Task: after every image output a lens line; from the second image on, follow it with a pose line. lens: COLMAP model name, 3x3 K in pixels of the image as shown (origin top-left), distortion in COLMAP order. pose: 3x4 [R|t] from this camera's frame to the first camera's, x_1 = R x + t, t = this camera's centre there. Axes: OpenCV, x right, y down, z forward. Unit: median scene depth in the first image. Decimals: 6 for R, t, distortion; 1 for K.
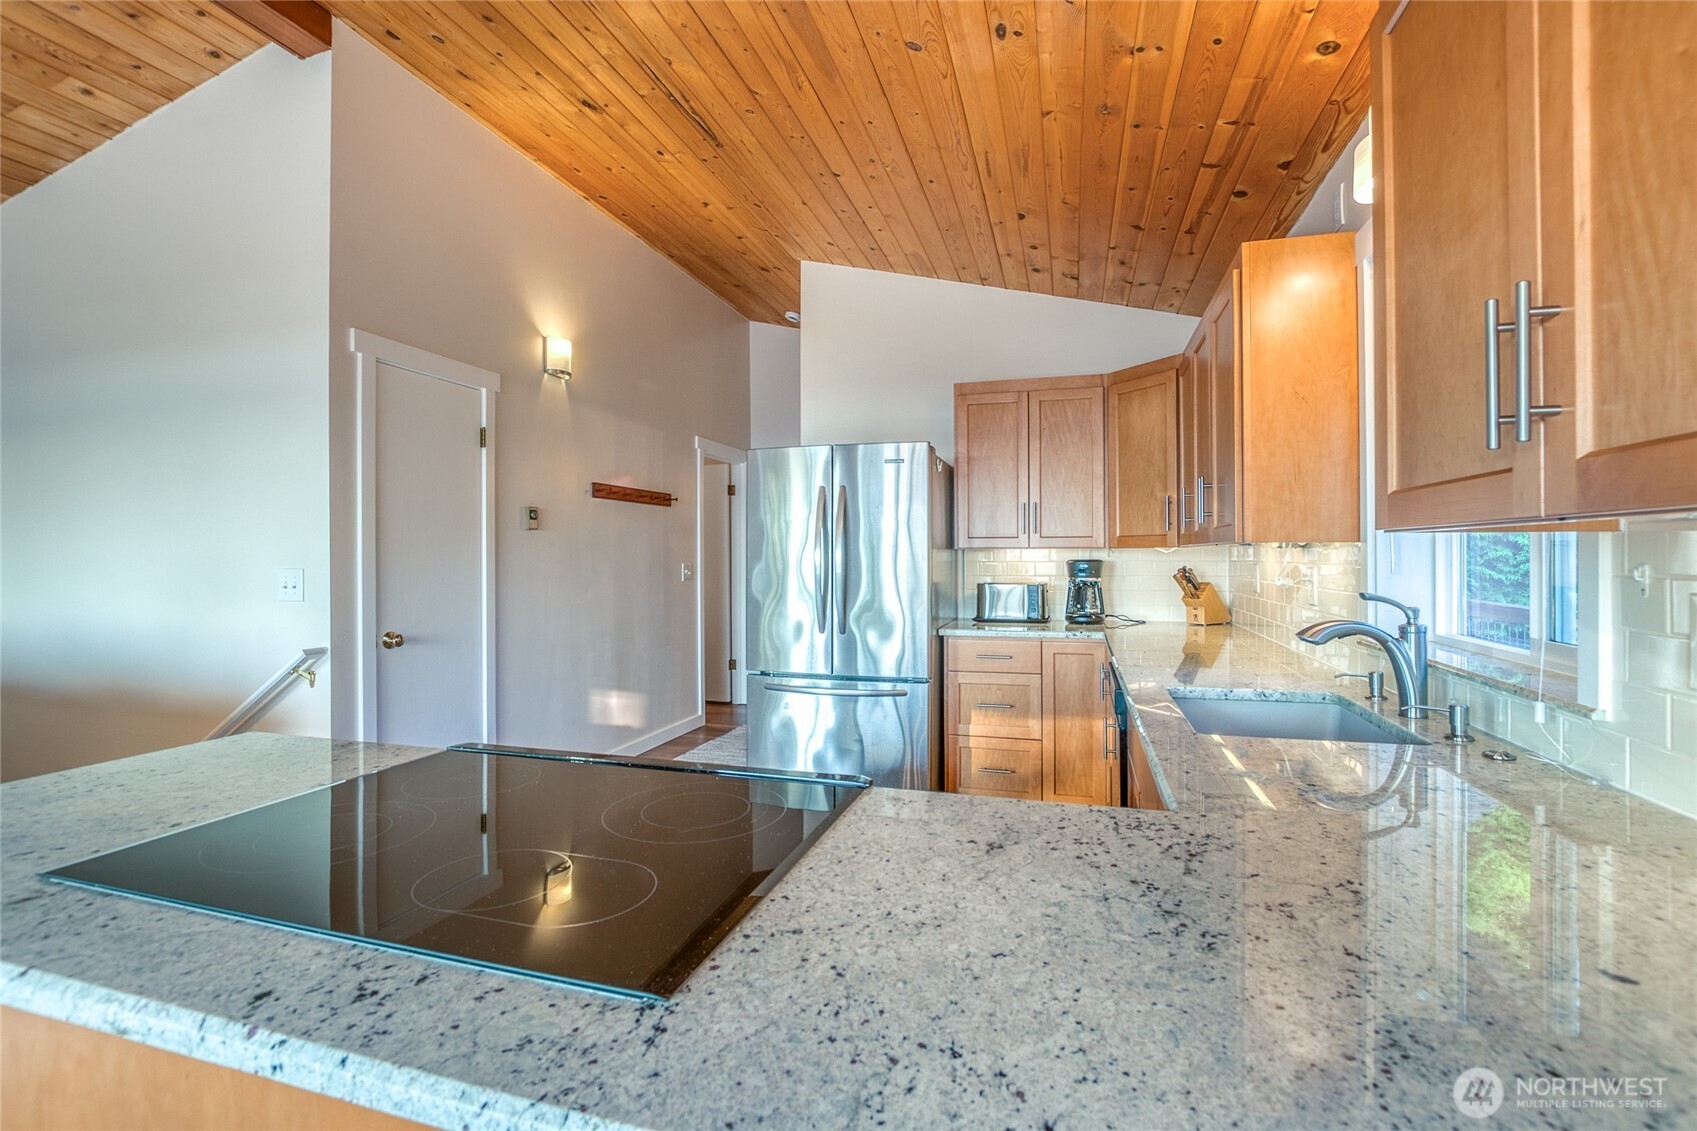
lens RADIAL K [[769.3, 0, 847.6], [0, 769.3, 558.2], [0, 0, 1]] dist [-0.023538, 0.003695]
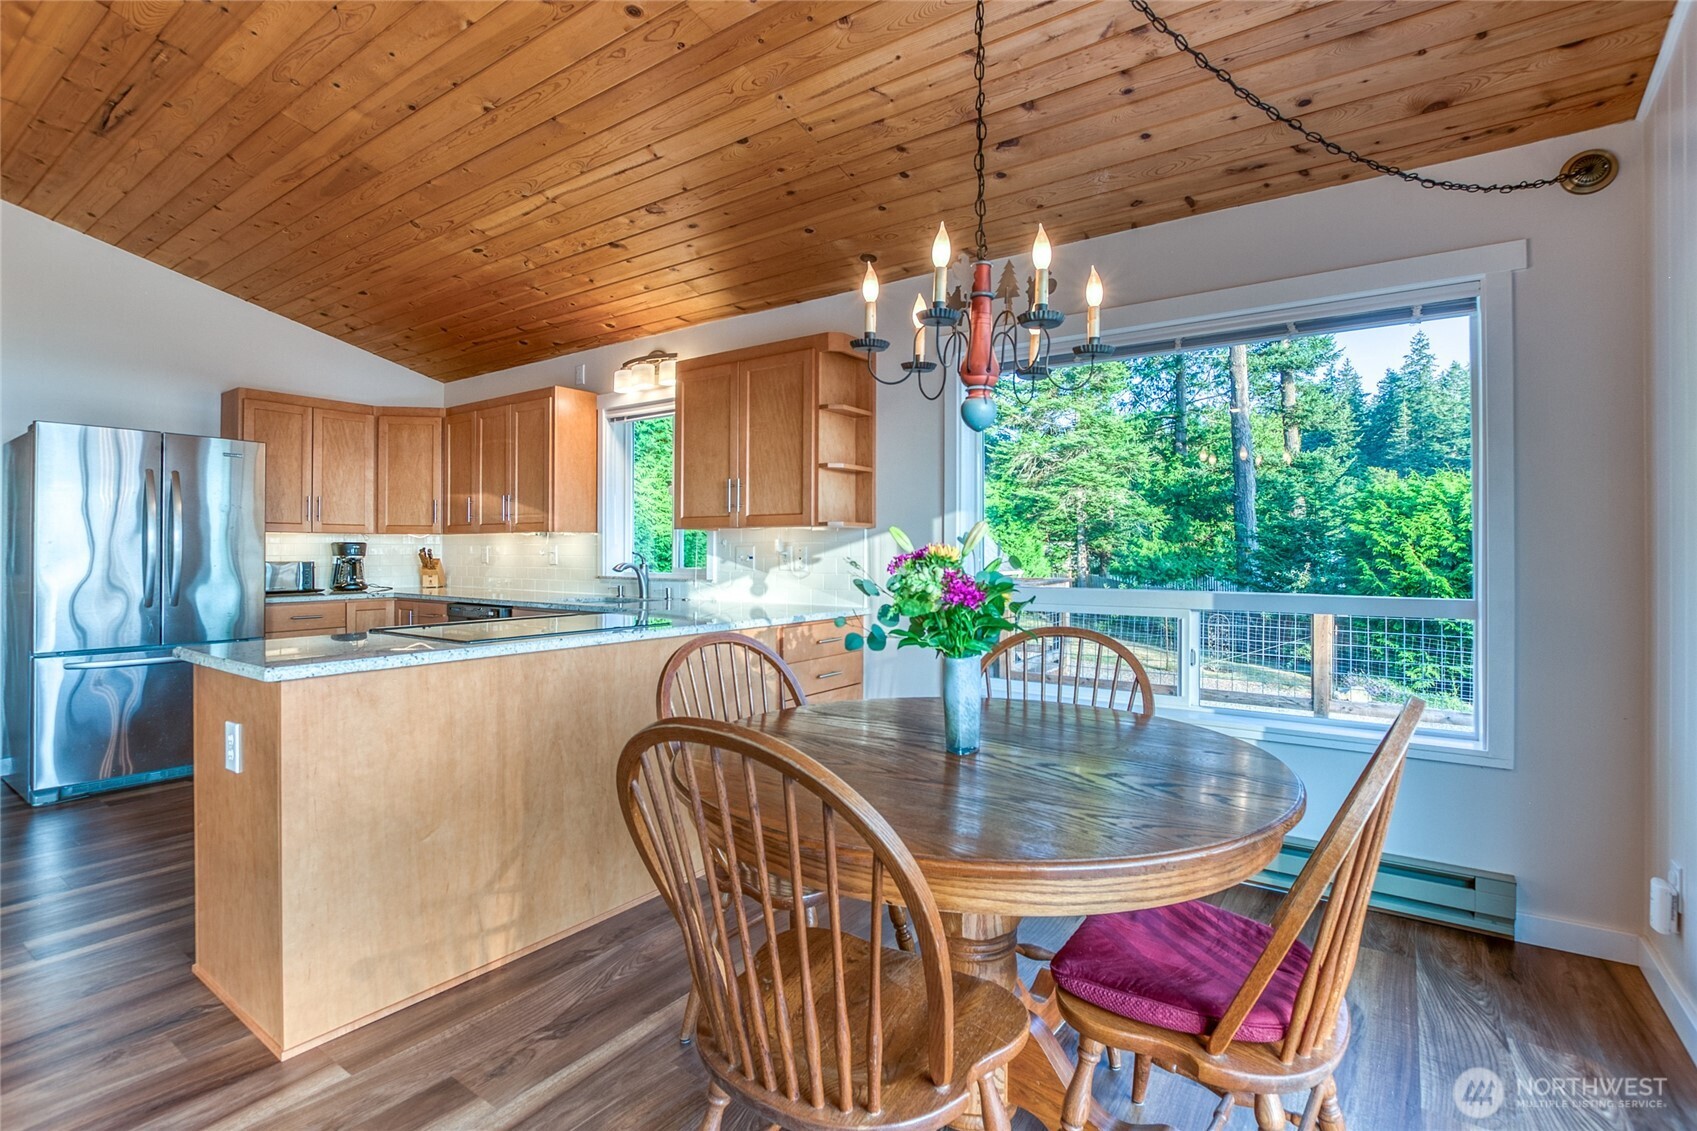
lens RADIAL K [[769.3, 0, 861.1], [0, 769.3, 571.1], [0, 0, 1]] dist [-0.023538, 0.003695]
pose [[0.312902, -0.023573, 0.949493, -0.672075], [-0.000809, 0.999685, 0.025086, 0.018493], [-0.949785, -0.008617, 0.312784, -0.243693]]
